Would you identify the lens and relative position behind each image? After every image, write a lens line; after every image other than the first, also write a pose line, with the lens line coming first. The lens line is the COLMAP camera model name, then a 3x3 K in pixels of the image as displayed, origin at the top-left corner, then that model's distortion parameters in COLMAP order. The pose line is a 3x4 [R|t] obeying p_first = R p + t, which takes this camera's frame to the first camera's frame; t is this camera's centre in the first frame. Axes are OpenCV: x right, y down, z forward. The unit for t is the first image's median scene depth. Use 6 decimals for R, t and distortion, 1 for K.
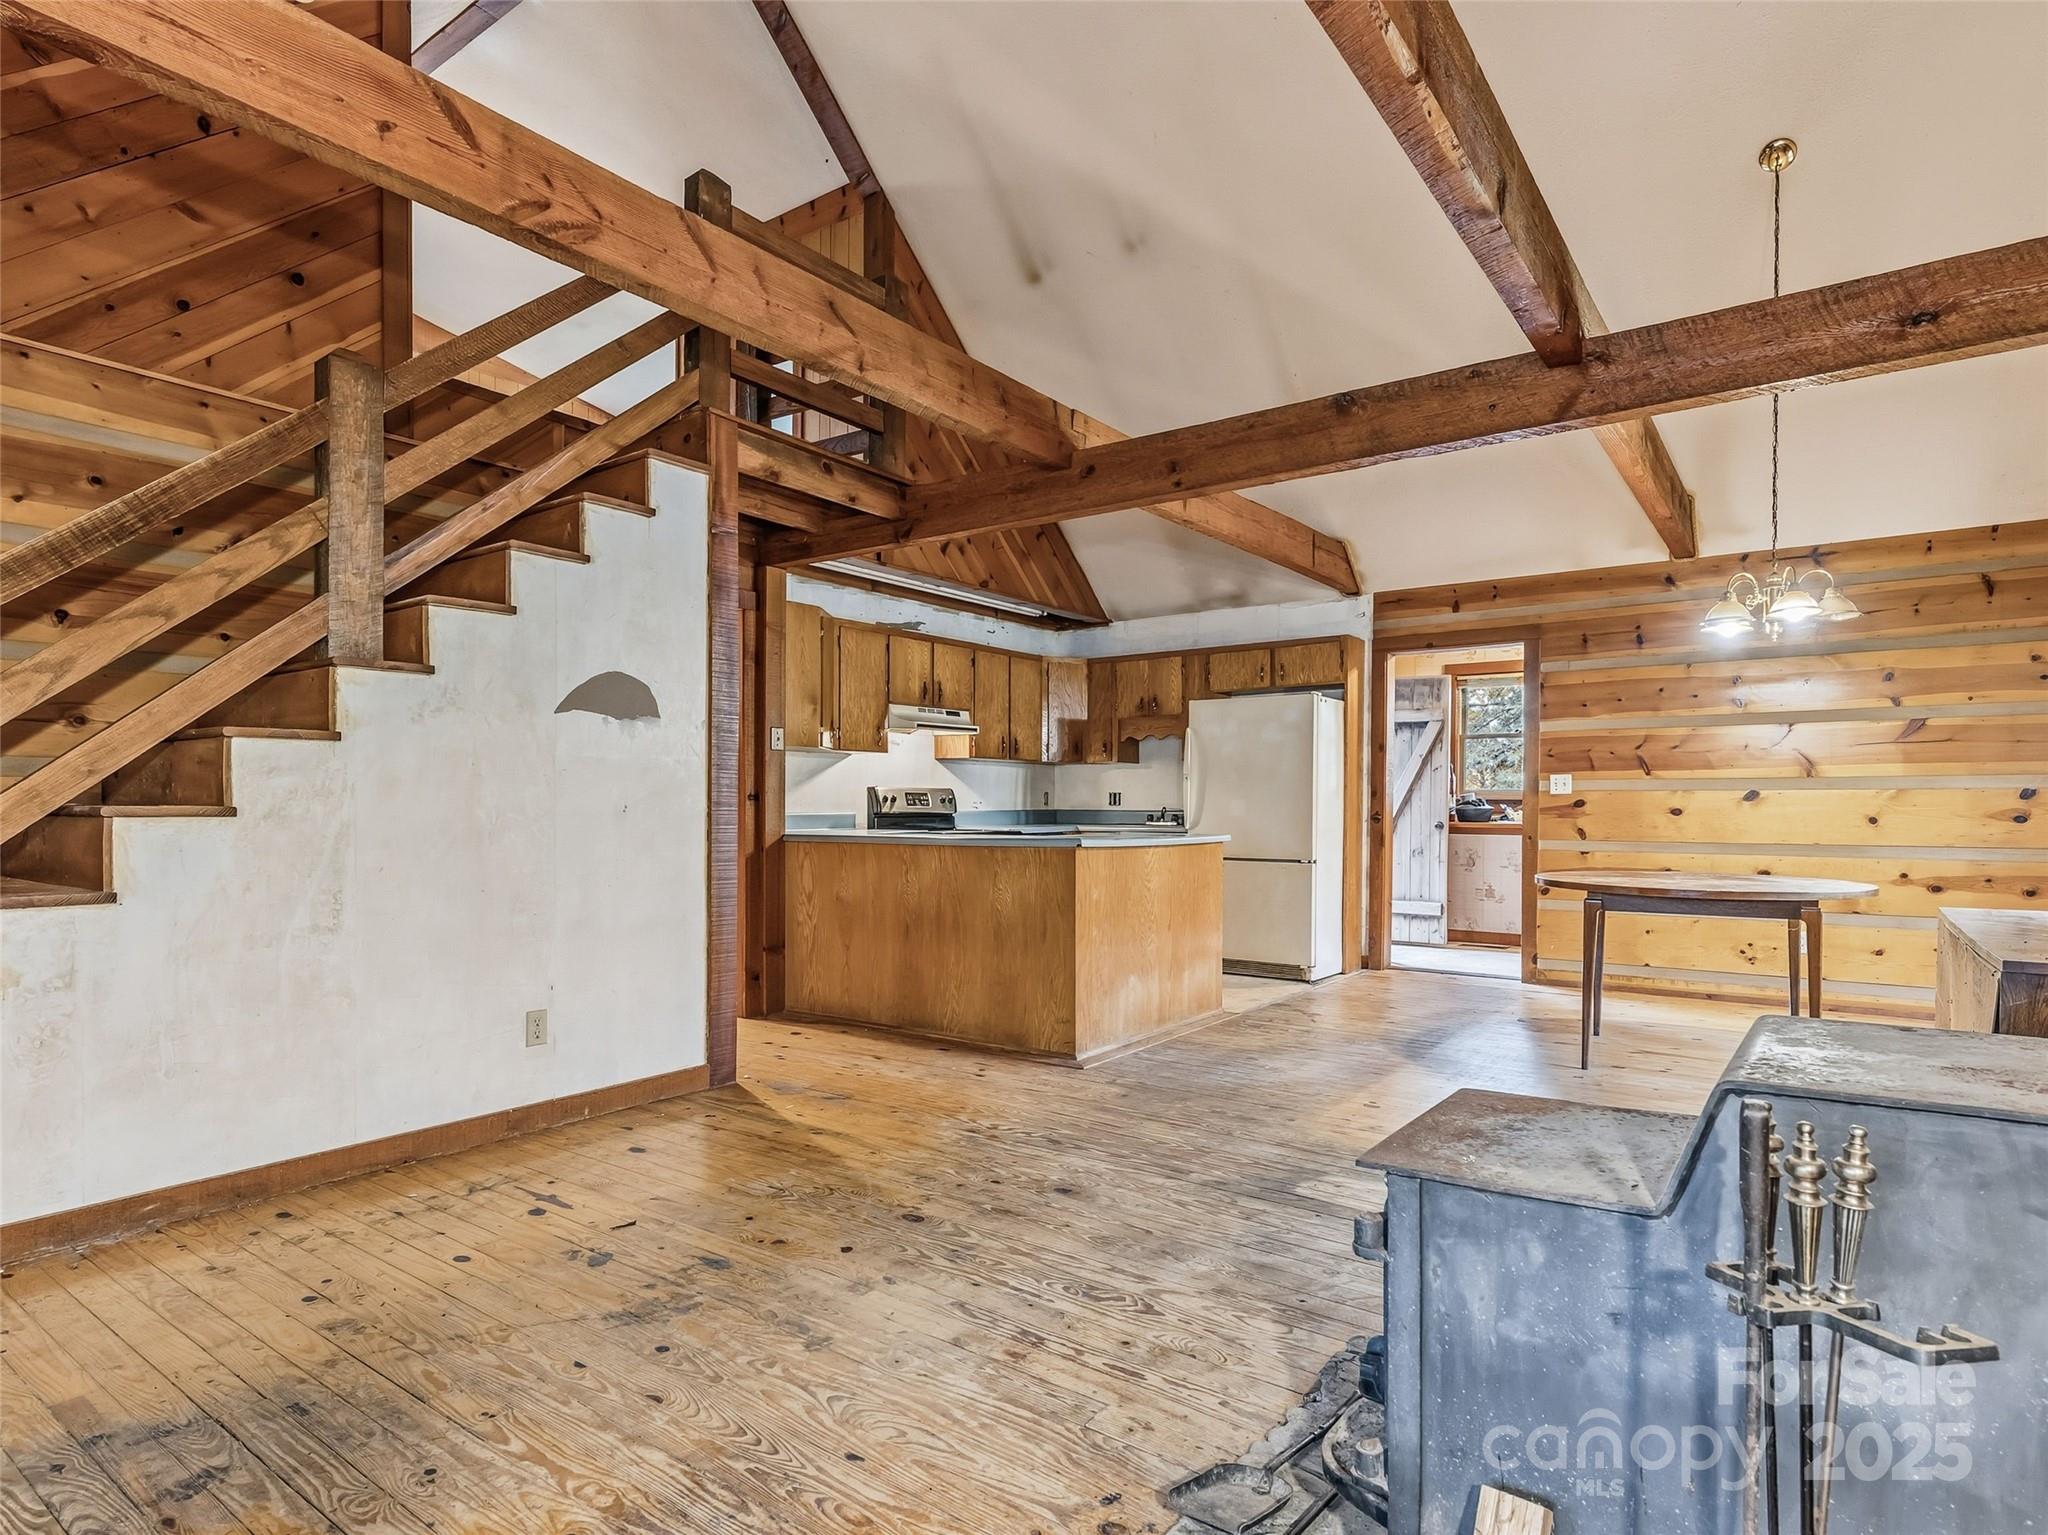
lens RADIAL K [[1112.6, 0, 1029.9], [0, 1112.6, 807.5], [0, 0, 1]] dist [0.001823, 0.000771]
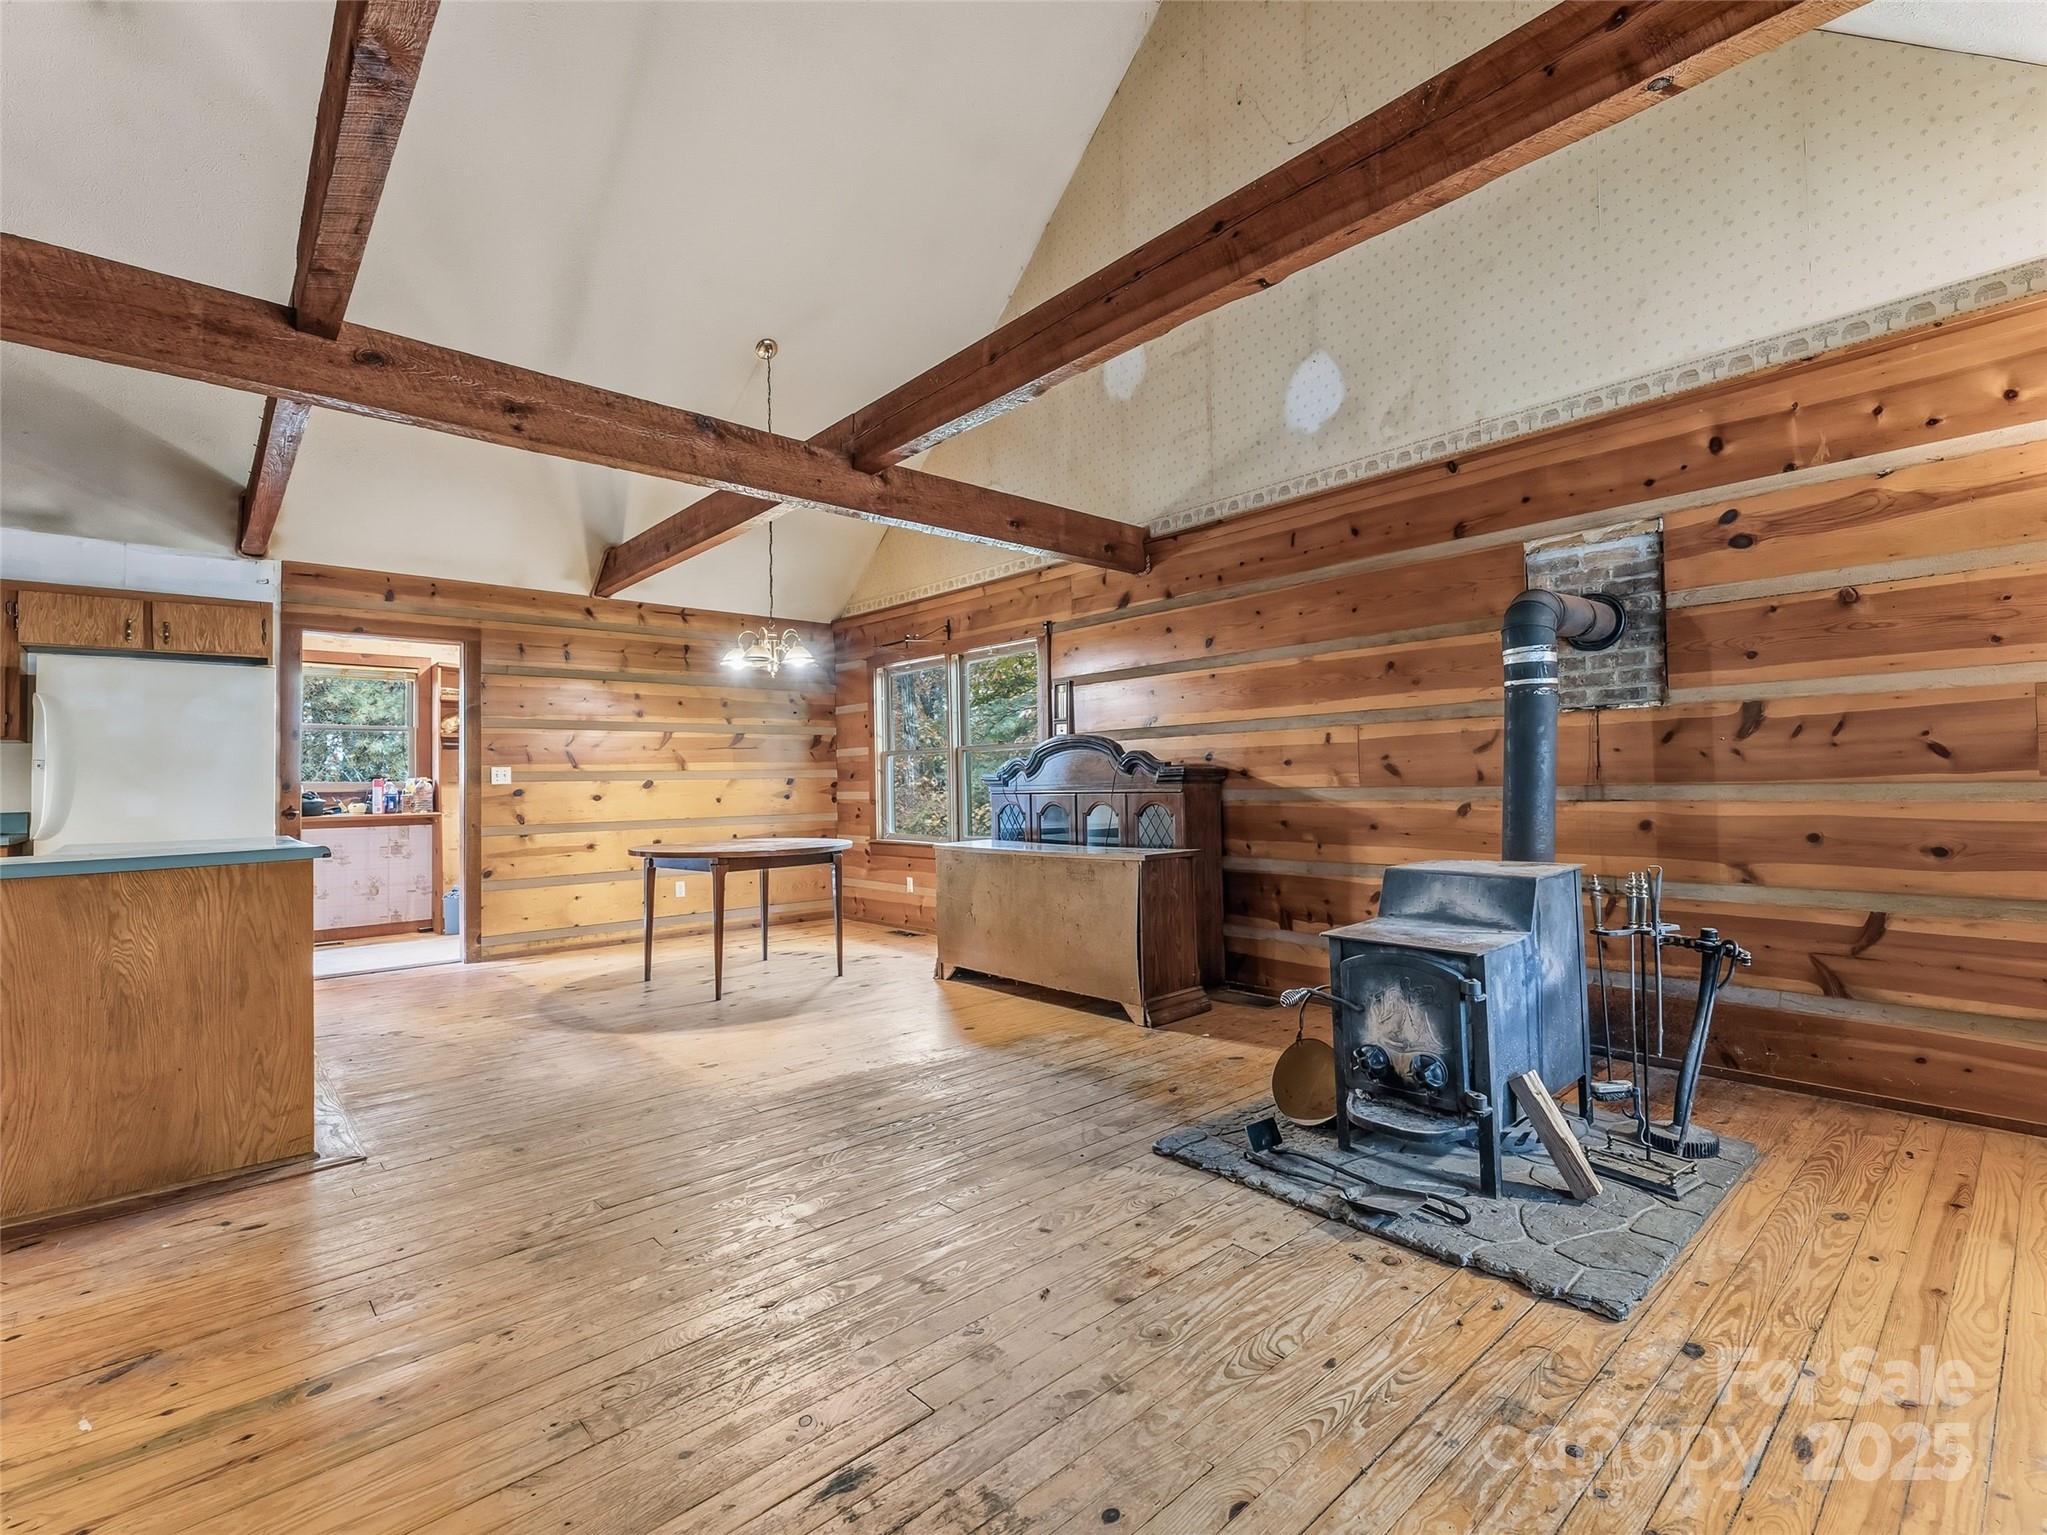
lens RADIAL K [[933.3, 0, 1013.1], [0, 933.3, 755.5], [0, 0, 1]] dist [0.000785, -0.000745]
pose [[0.211934, 0.023611, 0.976999, -0.558200], [0.023259, 0.999303, -0.029196, -0.003290], [-0.977007, 0.028911, 0.211237, 0.528879]]
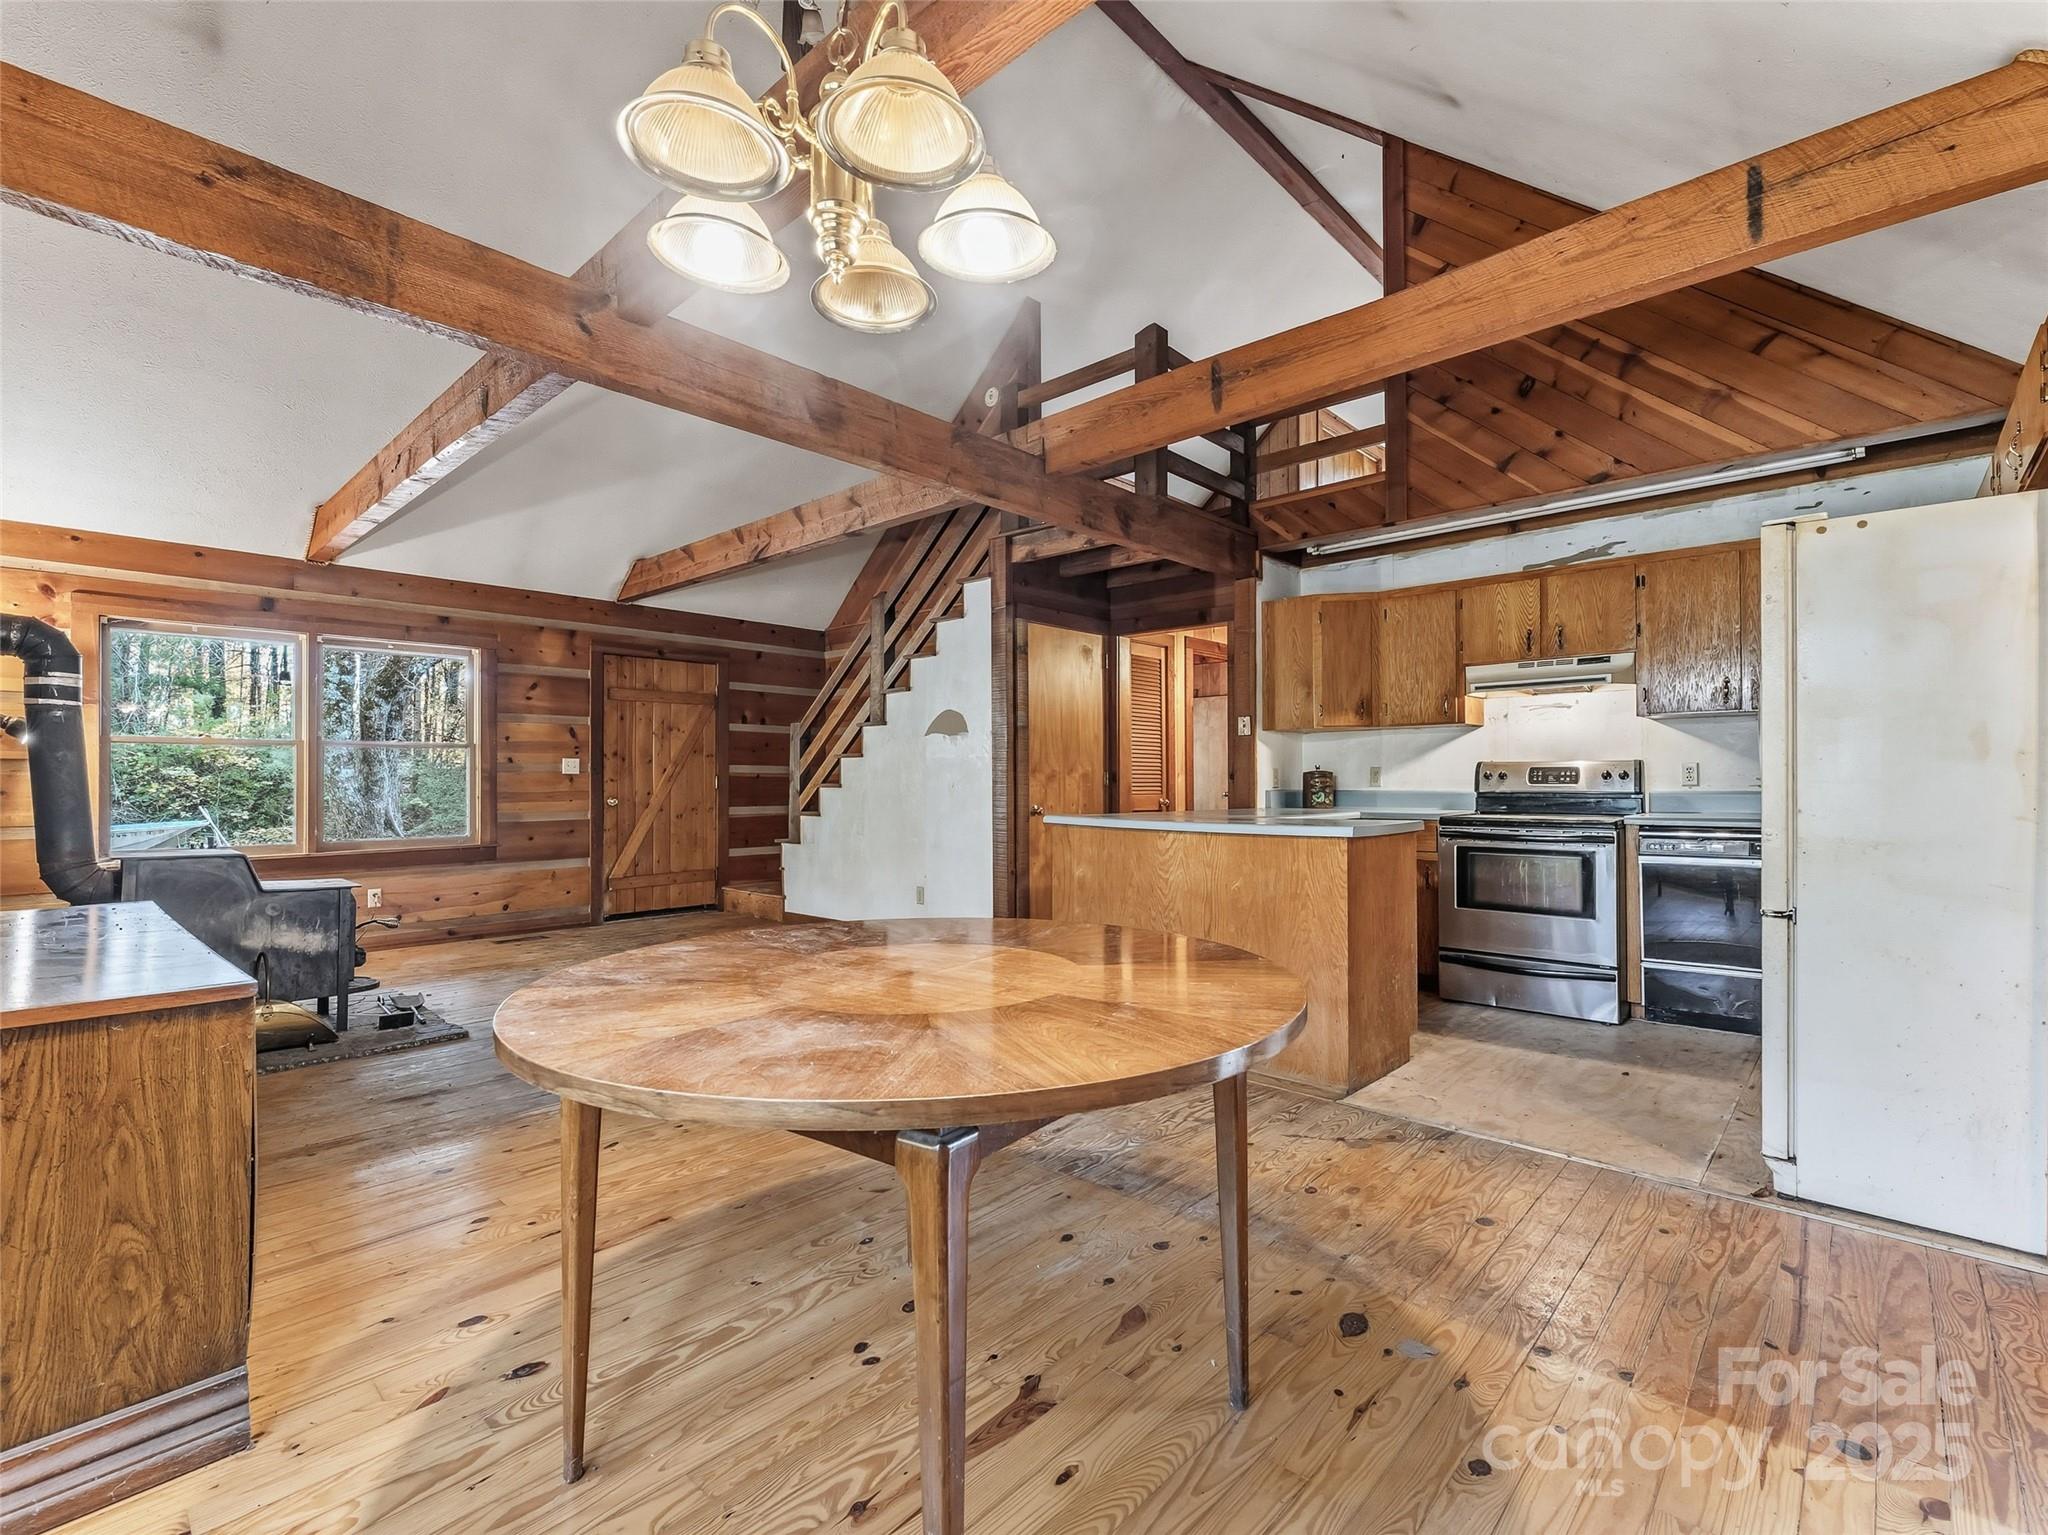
lens RADIAL K [[933.8, 0, 1028.0], [0, 933.8, 768.6], [0, 0, 1]] dist [0.000785, -0.000745]
pose [[-0.116548, -0.015616, -0.993062, 1.150523], [-0.001375, 0.999878, -0.015561, -0.002905], [0.993184, -0.000448, -0.116555, 1.336870]]
